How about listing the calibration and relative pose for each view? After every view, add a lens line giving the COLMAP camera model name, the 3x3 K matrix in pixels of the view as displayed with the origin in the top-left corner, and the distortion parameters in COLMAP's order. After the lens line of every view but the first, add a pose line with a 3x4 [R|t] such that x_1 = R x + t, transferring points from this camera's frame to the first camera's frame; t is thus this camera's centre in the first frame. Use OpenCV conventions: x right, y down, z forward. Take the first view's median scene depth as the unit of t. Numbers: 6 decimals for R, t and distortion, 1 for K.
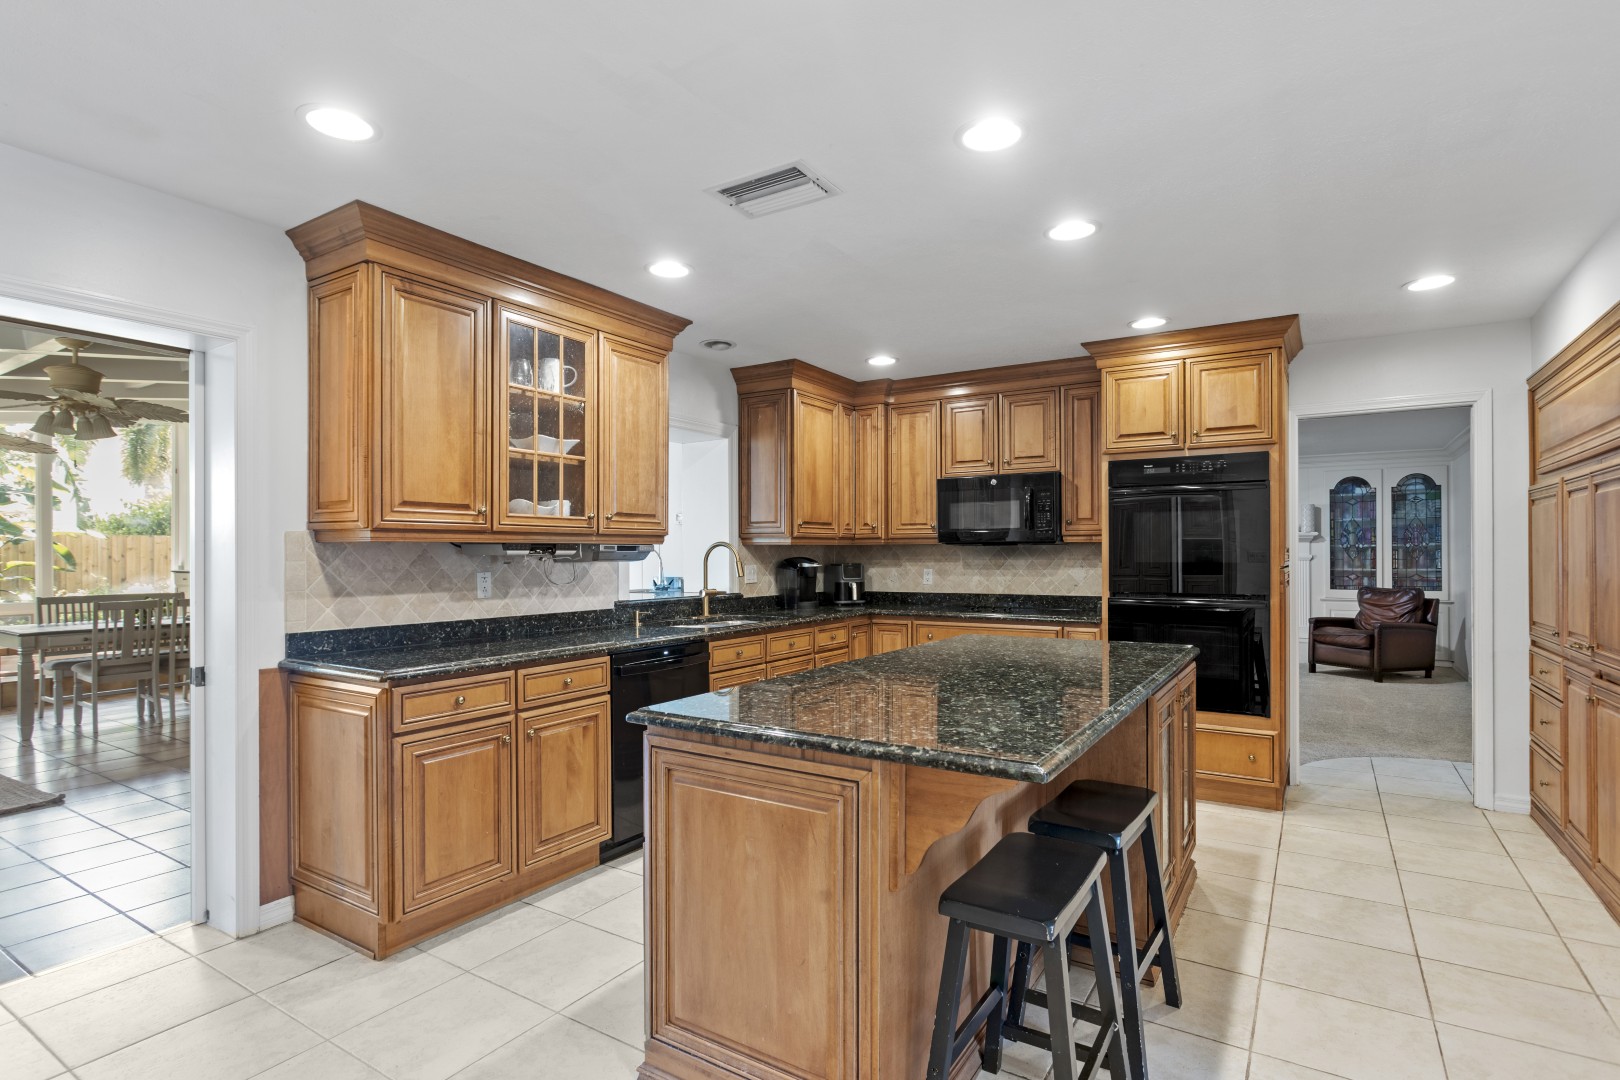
lens RADIAL K [[804.5, 0, 813.6], [0, 804.5, 555.1], [0, 0, 1]] dist [-0.016280, 0.008556]
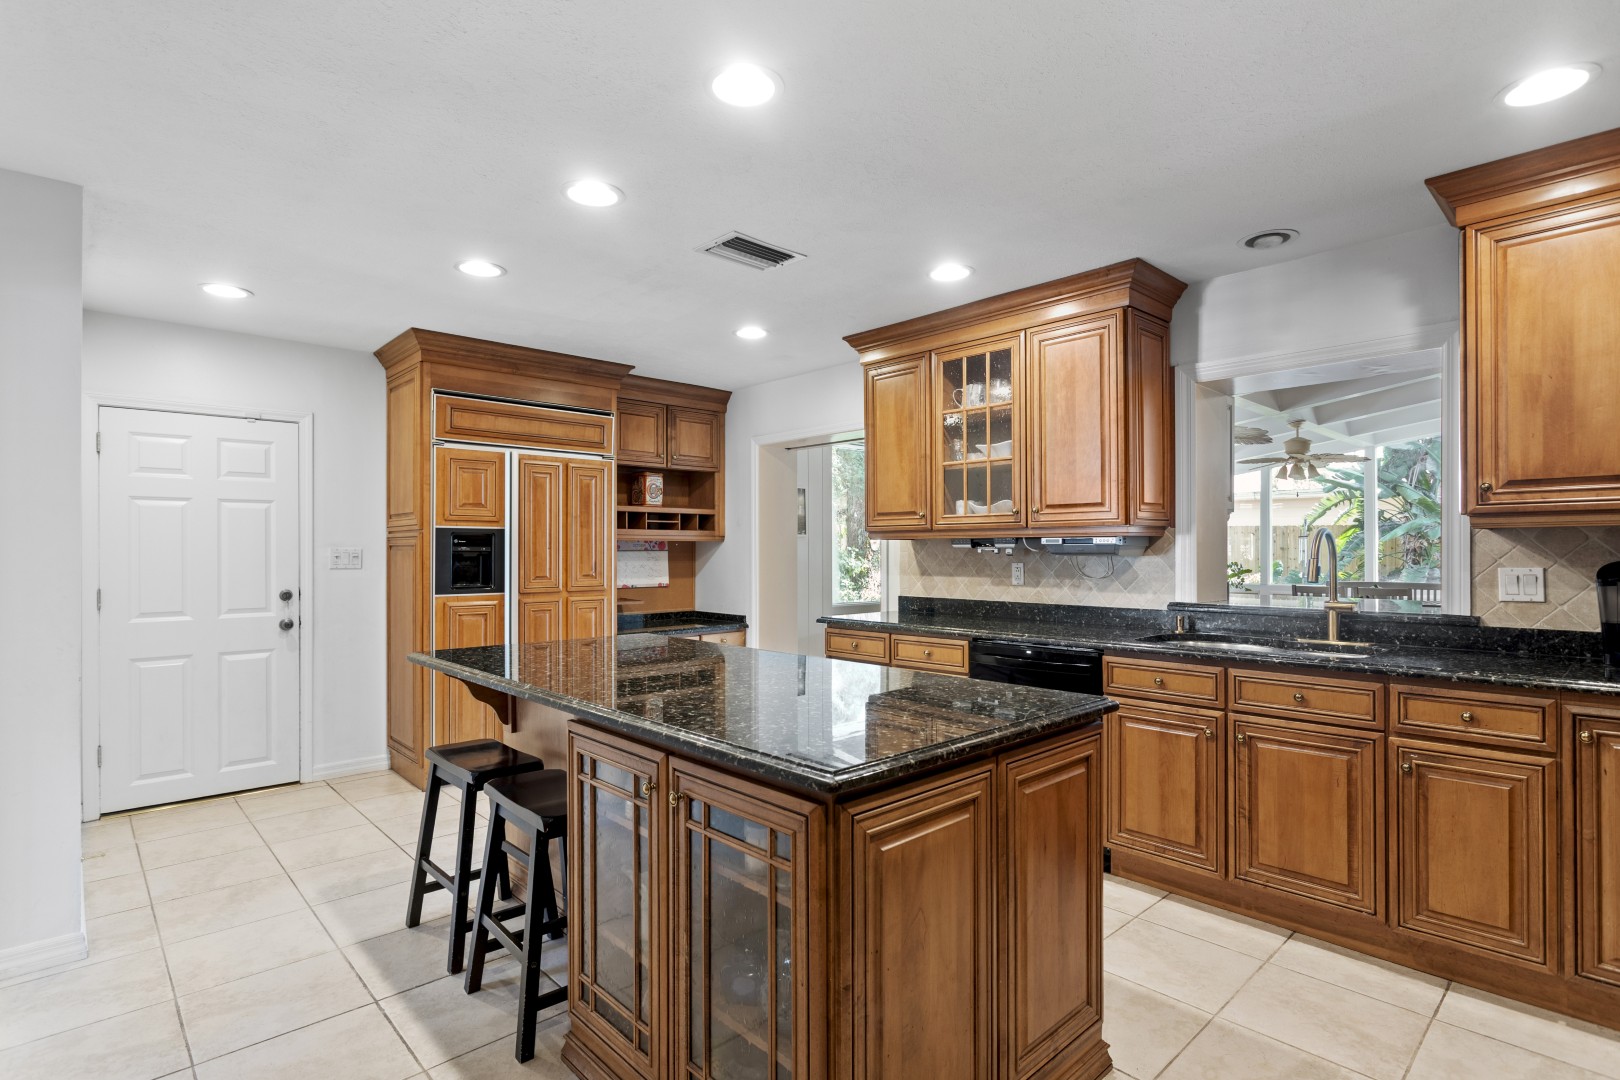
lens RADIAL K [[804.5, 0, 810.8], [0, 804.5, 548.8], [0, 0, 1]] dist [-0.016280, 0.008556]
pose [[-0.255057, 0.002873, -0.966922, 0.669164], [0.002089, 0.999995, 0.002420, -0.002256], [0.966924, -0.001402, -0.255062, 0.838005]]
